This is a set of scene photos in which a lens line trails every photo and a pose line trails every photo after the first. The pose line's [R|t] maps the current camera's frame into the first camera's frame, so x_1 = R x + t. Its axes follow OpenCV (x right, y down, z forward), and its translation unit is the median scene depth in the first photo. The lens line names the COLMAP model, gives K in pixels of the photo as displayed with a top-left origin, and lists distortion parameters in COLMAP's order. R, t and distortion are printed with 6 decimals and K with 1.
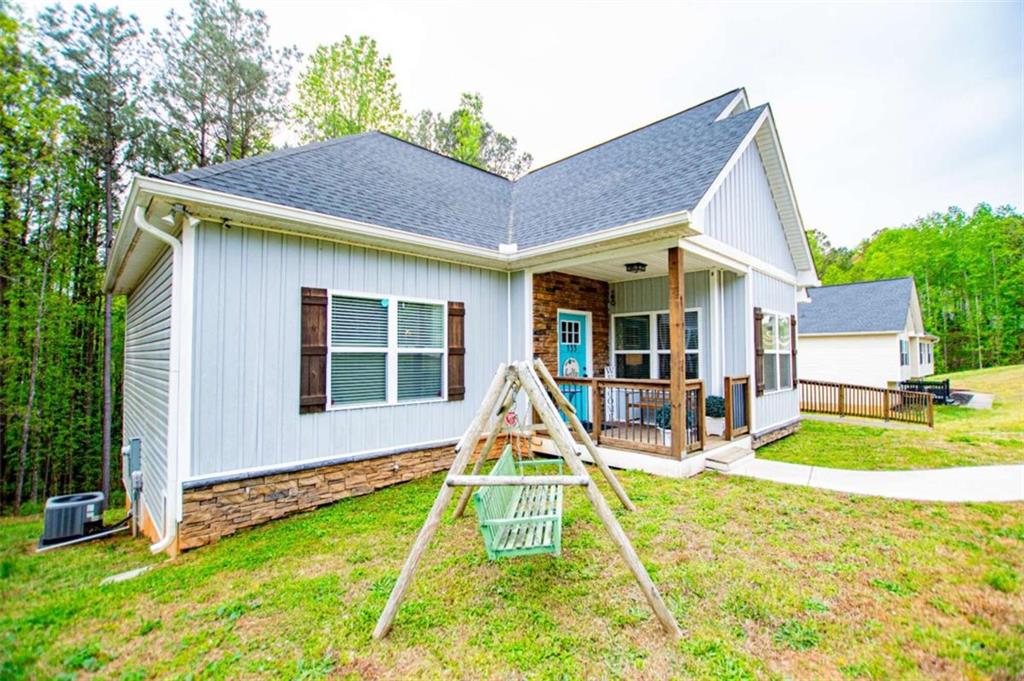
lens RADIAL K [[455.0, 0, 507.5], [0, 455.0, 336.9], [0, 0, 1]] dist [-0.028039, 0.001765]
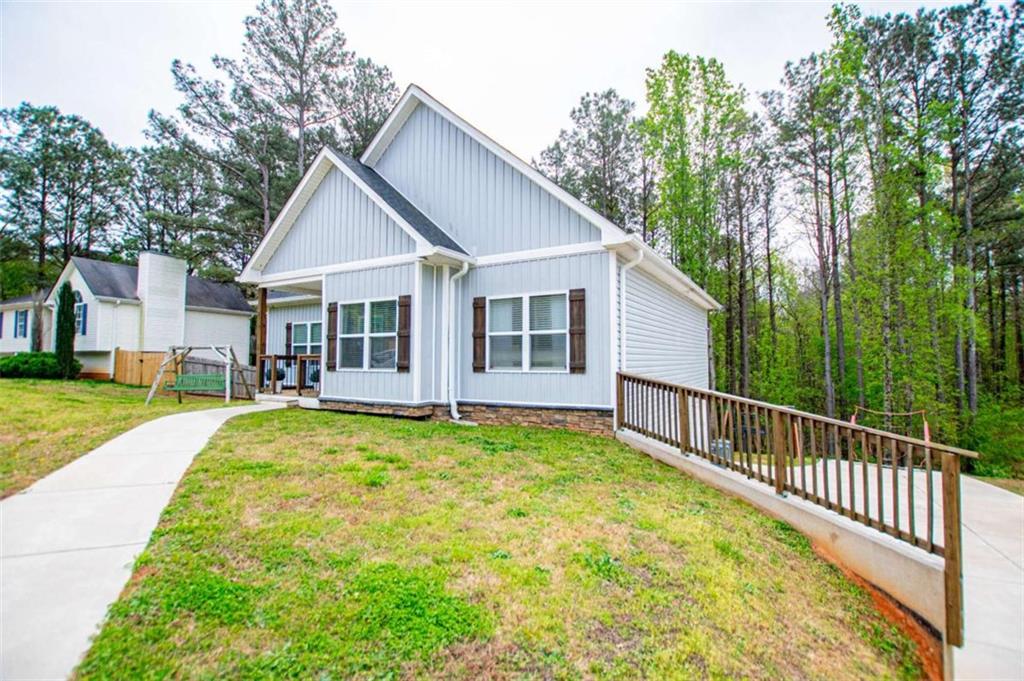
lens RADIAL K [[455.0, 0, 509.2], [0, 455.0, 340.1], [0, 0, 1]] dist [-0.028039, 0.001765]
pose [[0.262493, -0.047452, -0.963766, 1.787846], [0.030587, 0.998697, -0.040841, 0.105589], [0.964449, -0.018758, 0.263602, 1.057423]]
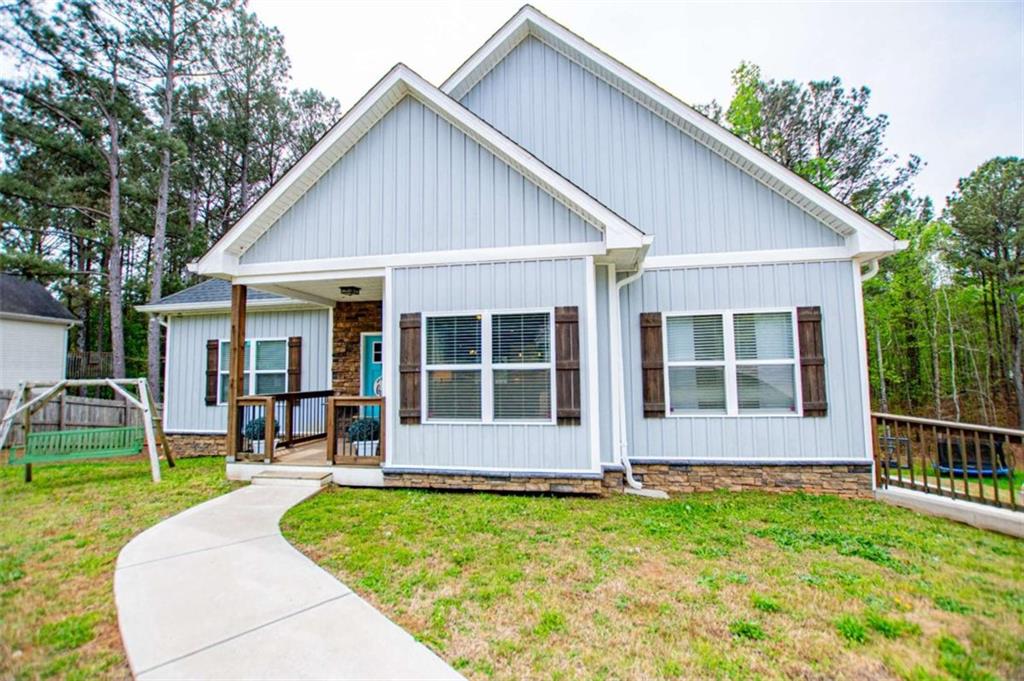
lens RADIAL K [[455.0, 0, 521.0], [0, 455.0, 339.4], [0, 0, 1]] dist [-0.028039, 0.001765]
pose [[0.570083, -0.075043, -0.818153, 1.241601], [0.043622, 0.997180, -0.061069, 0.041025], [0.820428, -0.000875, 0.571749, 0.654637]]
